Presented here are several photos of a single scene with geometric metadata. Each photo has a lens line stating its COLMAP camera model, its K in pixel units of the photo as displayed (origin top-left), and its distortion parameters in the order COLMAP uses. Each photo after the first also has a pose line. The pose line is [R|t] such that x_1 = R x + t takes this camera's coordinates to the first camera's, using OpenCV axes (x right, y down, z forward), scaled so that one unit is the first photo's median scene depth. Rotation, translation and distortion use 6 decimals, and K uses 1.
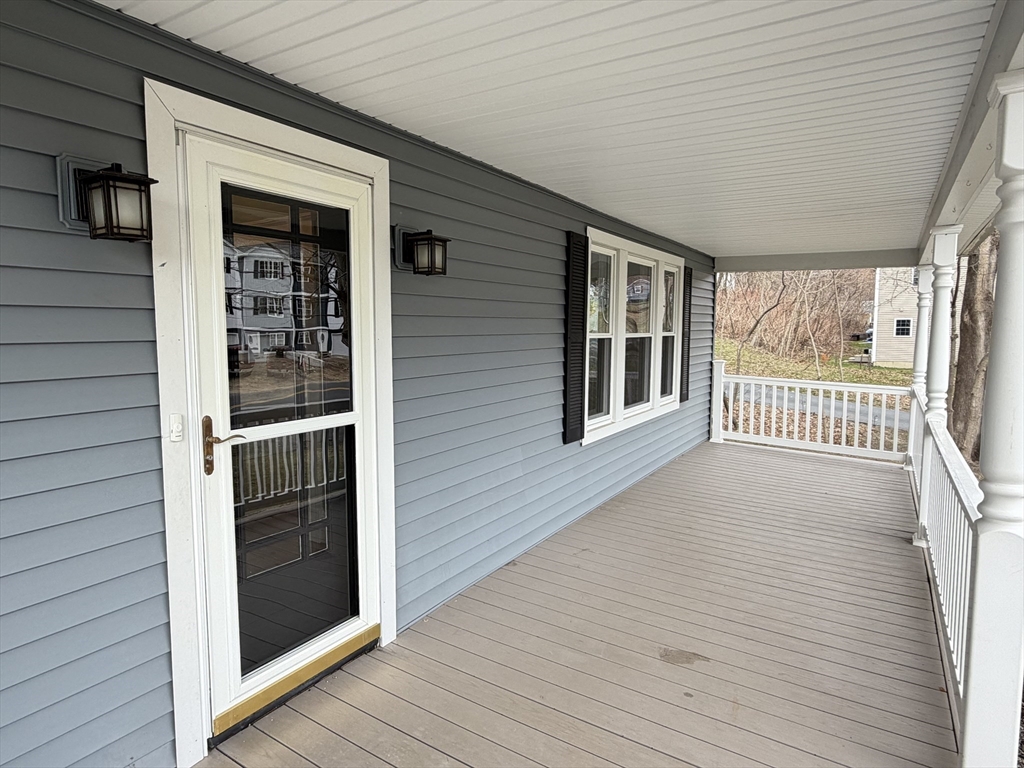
lens RADIAL K [[624.3, 0, 512.8], [0, 624.3, 387.5], [0, 0, 1]] dist [0.000583, -0.000202]
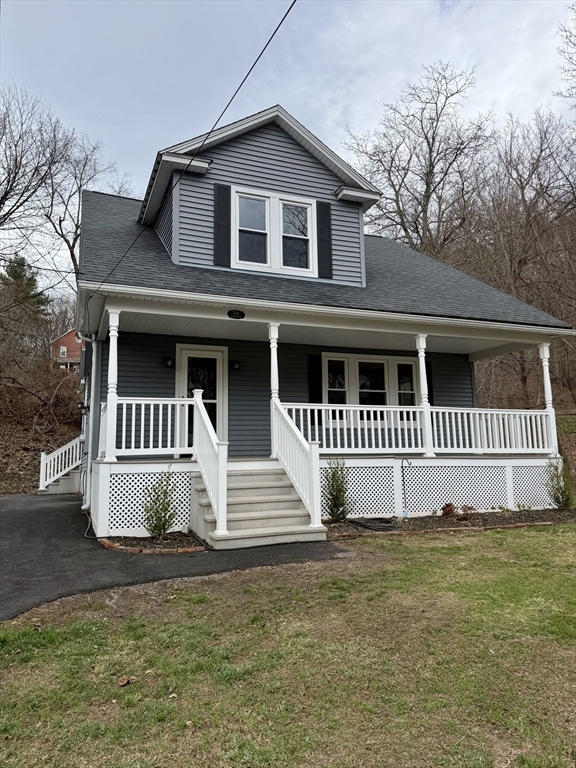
lens RADIAL K [[540.4, 0, 289.7], [0, 540.4, 381.4], [0, 0, 1]] dist [0.011574, -0.007387]
pose [[0.796691, -0.095729, -0.596757, 2.607956], [-0.038612, 0.977298, -0.208322, 0.723607], [0.603152, 0.189010, 0.774909, -1.823814]]
